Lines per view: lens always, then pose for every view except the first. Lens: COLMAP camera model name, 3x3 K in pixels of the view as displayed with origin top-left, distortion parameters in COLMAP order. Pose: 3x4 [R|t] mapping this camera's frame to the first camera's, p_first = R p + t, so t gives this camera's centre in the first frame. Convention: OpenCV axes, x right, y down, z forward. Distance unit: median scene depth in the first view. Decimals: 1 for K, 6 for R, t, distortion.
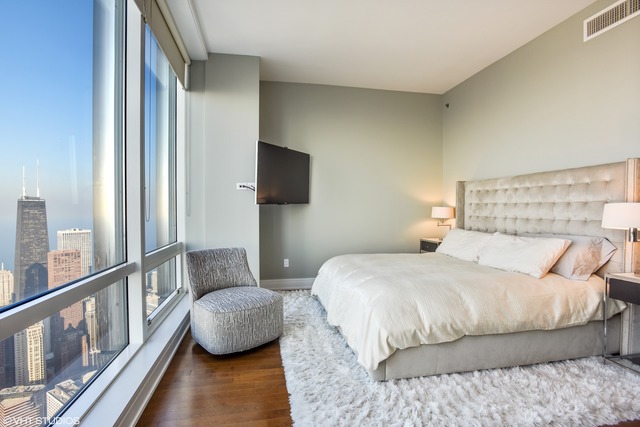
lens RADIAL K [[323.3, 0, 323.4], [0, 323.3, 203.5], [0, 0, 1]] dist [-0.001717, 0.000383]
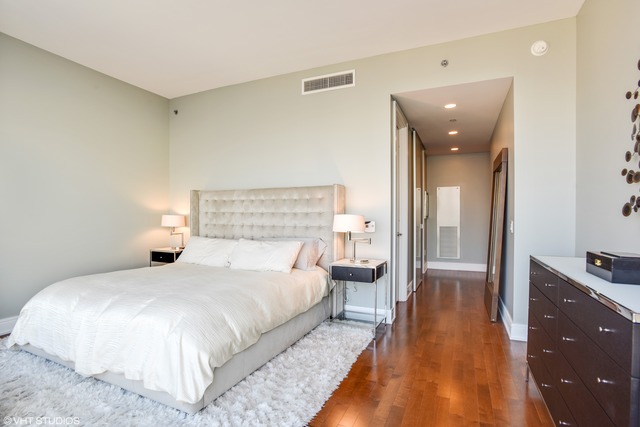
lens RADIAL K [[315.9, 0, 320.0], [0, 315.9, 213.5], [0, 0, 1]] dist [-0.023169, 0.000902]
pose [[0.598253, 0.011769, 0.801221, -0.216660], [-0.017304, 0.999849, -0.001766, -0.000742], [-0.801120, -0.012808, 0.598367, 0.149475]]
